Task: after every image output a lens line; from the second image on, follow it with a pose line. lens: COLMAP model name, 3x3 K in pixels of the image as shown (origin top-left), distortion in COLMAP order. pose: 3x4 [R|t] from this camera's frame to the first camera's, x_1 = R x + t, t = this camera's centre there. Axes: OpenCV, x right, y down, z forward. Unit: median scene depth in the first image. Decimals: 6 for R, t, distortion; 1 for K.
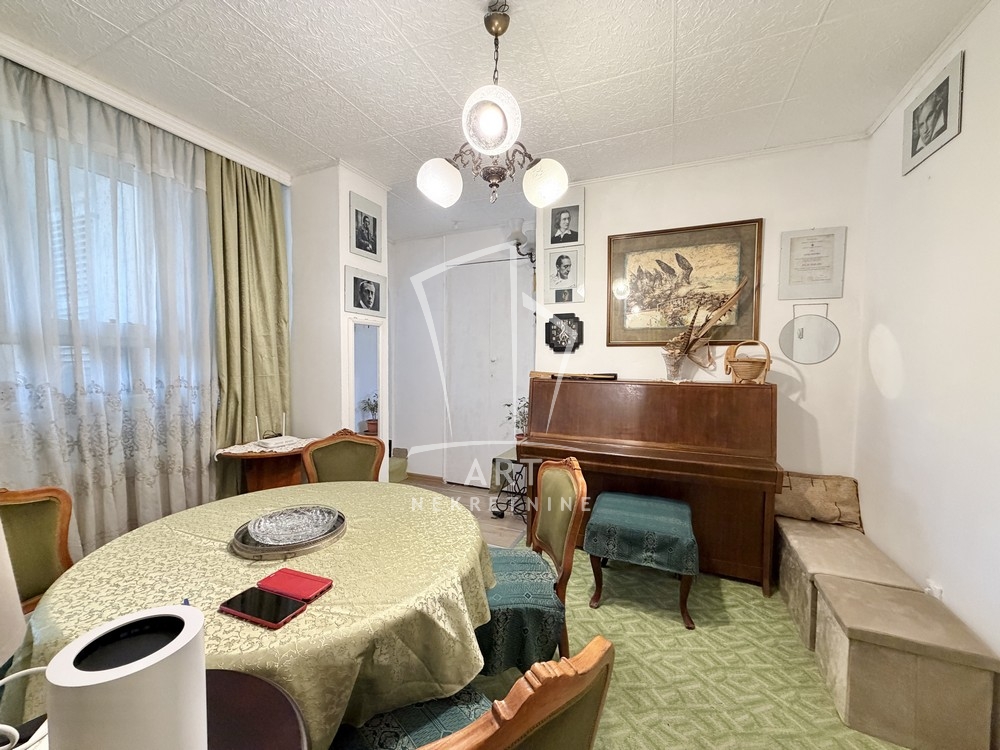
lens RADIAL K [[400.8, 0, 496.9], [0, 400.8, 376.7], [0, 0, 1]] dist [0.001111, 0.000075]
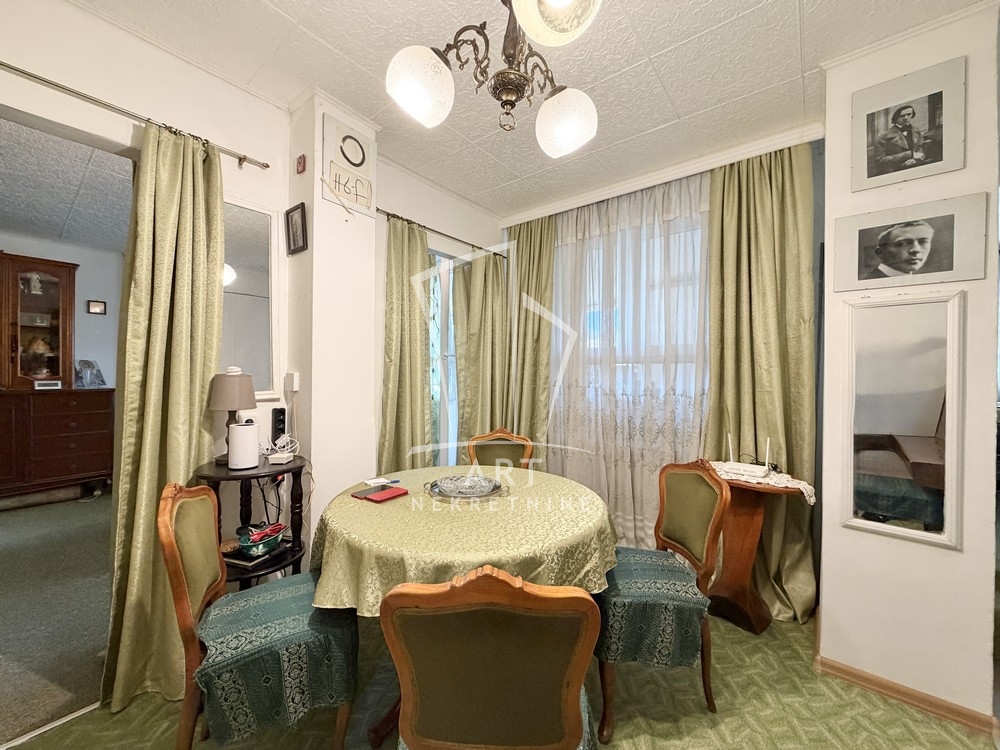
lens RADIAL K [[397.6, 0, 495.5], [0, 397.6, 376.8], [0, 0, 1]] dist [-0.000654, -0.000283]
pose [[-0.261797, -0.007117, -0.965097, 0.340831], [-0.054510, 0.998486, 0.007423, -0.006102], [0.963582, 0.054551, -0.261788, 0.624507]]
